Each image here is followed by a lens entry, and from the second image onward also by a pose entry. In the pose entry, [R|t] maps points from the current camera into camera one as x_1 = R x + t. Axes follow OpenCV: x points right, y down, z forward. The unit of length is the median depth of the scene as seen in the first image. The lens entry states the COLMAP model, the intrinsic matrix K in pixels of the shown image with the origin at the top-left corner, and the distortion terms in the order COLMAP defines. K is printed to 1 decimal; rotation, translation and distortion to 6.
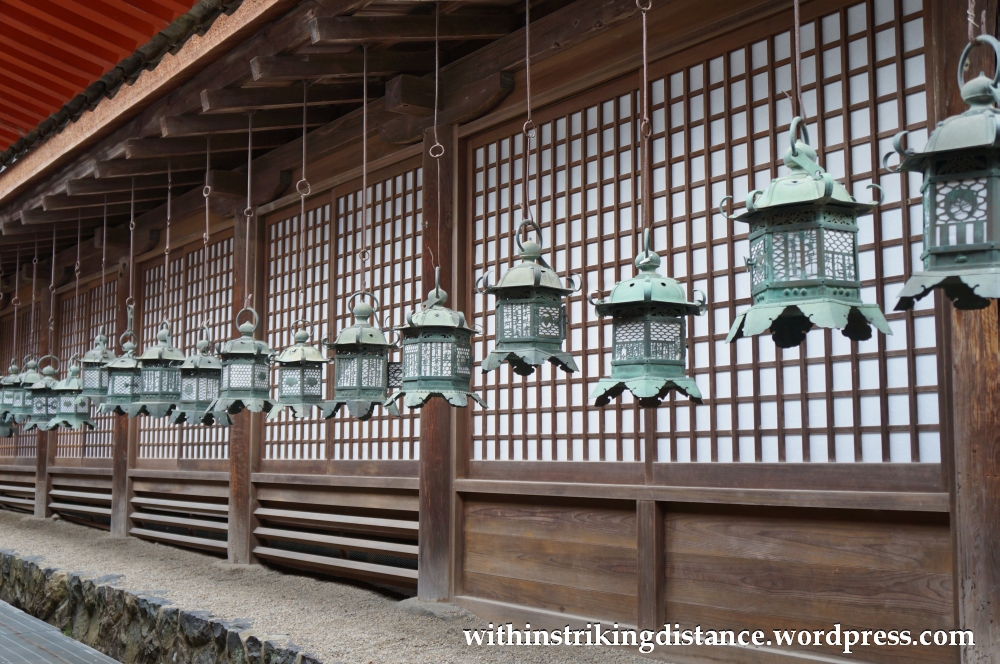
lens RADIAL K [[1243.8, 0, 500.2], [0, 1243.8, 332.4], [0, 0, 1]] dist [0.005694, 0.000000]
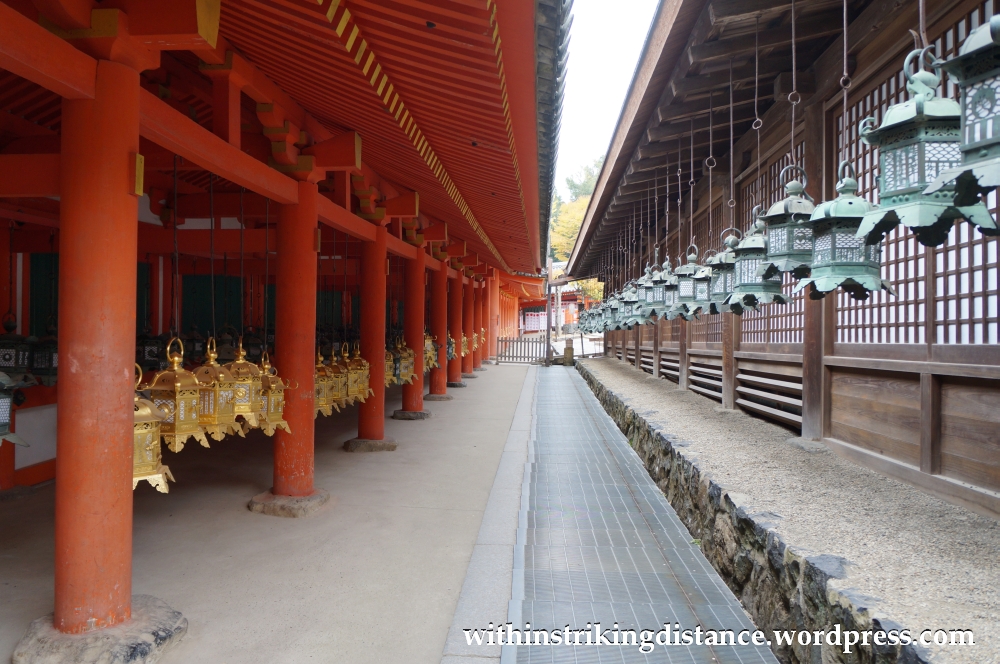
lens RADIAL K [[768.3, 0, 500.2], [0, 768.3, 331.4], [0, 0, 1]] dist [-0.010454, -0.002857]
pose [[0.797888, -0.000590, -0.602806, 0.251302], [0.050252, 0.996584, 0.065539, 0.018317], [0.600708, -0.082585, 0.795192, 0.112733]]
